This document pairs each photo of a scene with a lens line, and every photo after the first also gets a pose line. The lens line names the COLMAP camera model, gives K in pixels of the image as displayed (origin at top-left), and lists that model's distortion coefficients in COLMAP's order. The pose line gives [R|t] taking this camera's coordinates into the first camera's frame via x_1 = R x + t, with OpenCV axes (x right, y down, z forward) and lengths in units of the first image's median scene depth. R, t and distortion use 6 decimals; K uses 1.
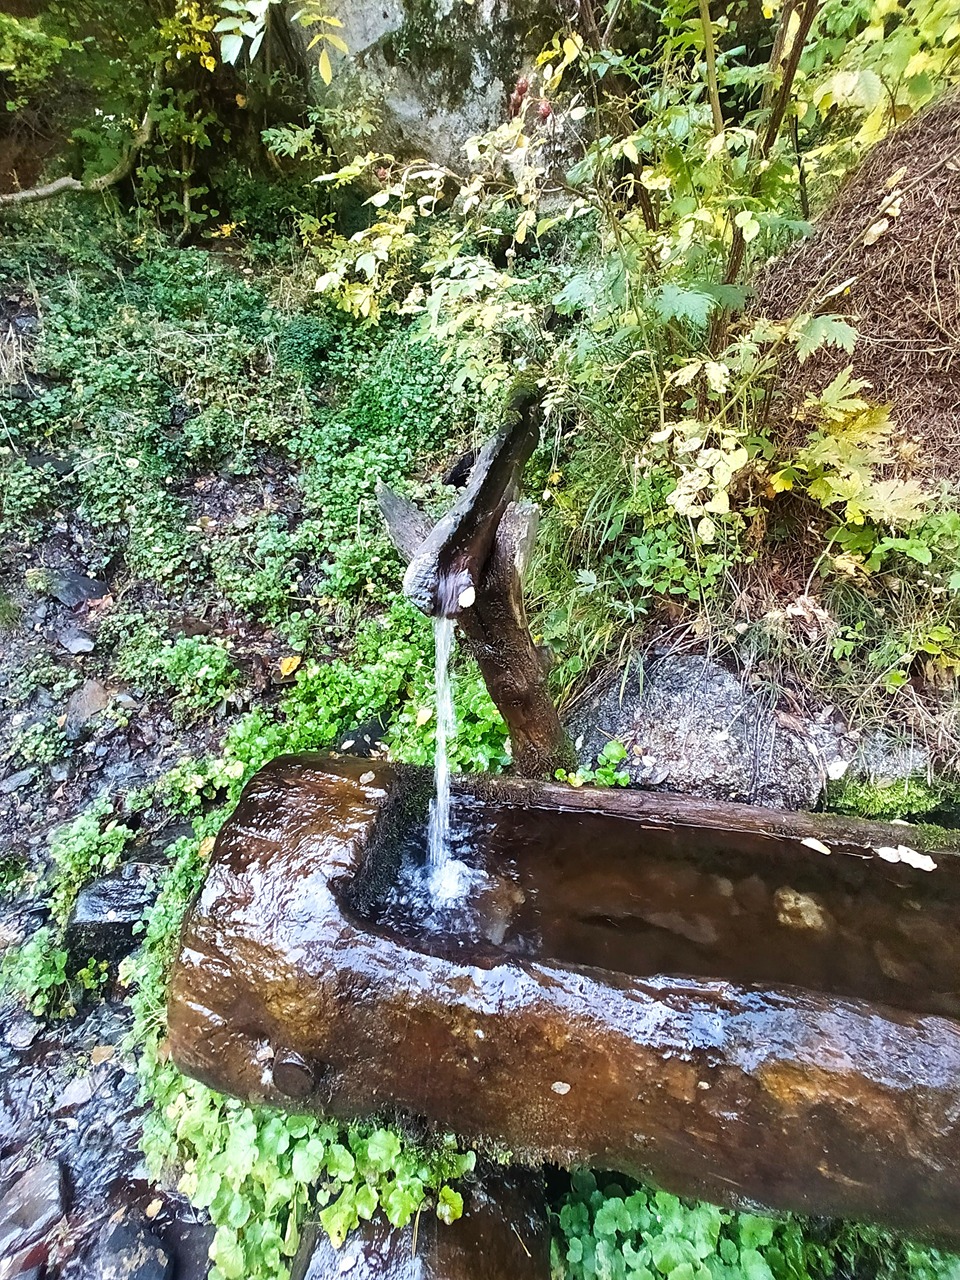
lens RADIAL K [[516.3, 0, 483.6], [0, 516.3, 639.2], [0, 0, 1]] dist [-0.010069, 0.000349]
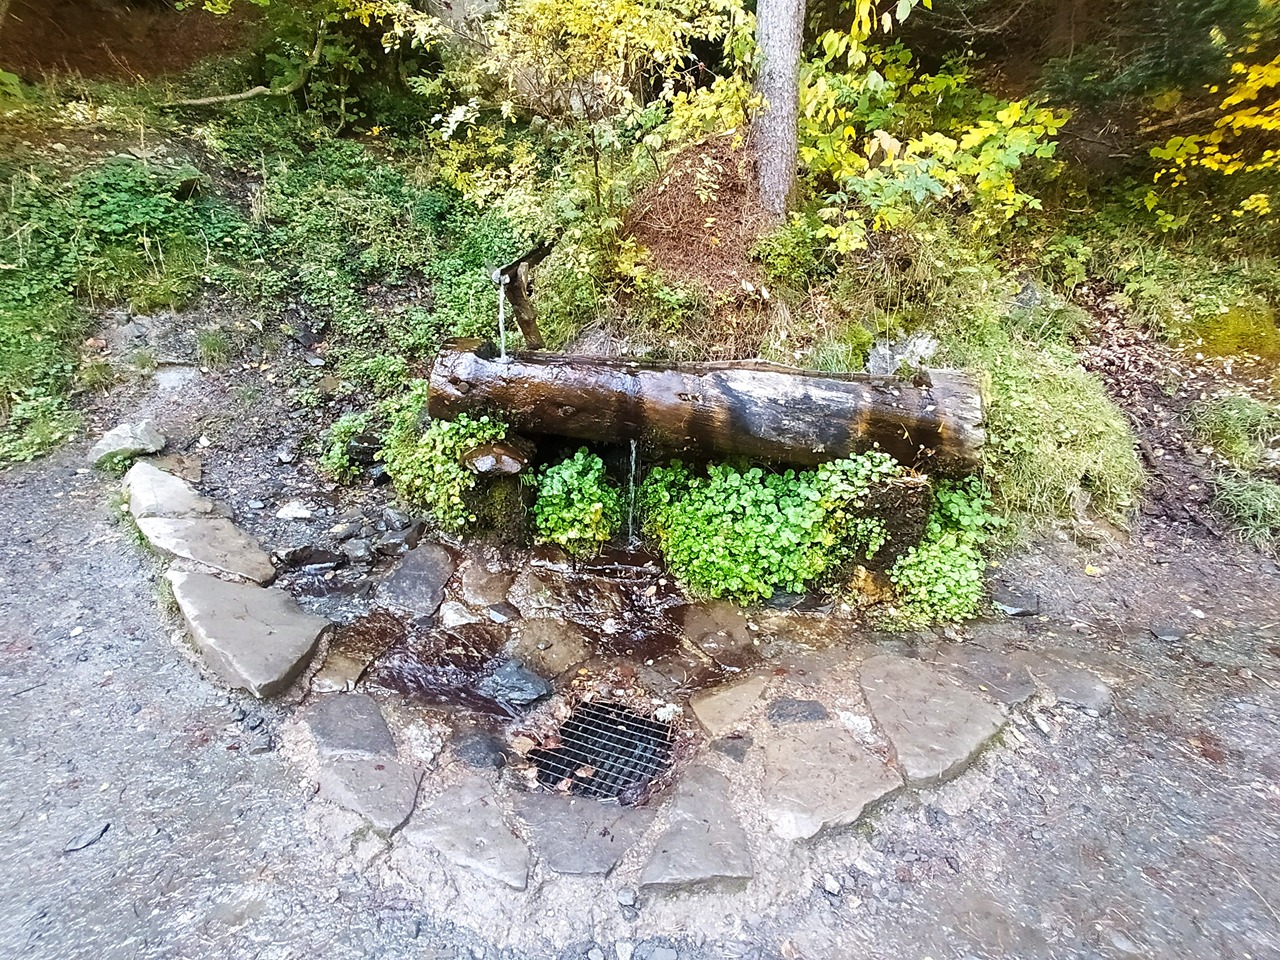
lens RADIAL K [[516.3, 0, 638.0], [0, 516.3, 480.4], [0, 0, 1]] dist [-0.010069, 0.000349]
pose [[0.993614, 0.002278, 0.112806, 0.122855], [0.002405, 0.999142, -0.041355, 0.381967], [-0.112803, 0.041362, 0.992756, -0.713407]]
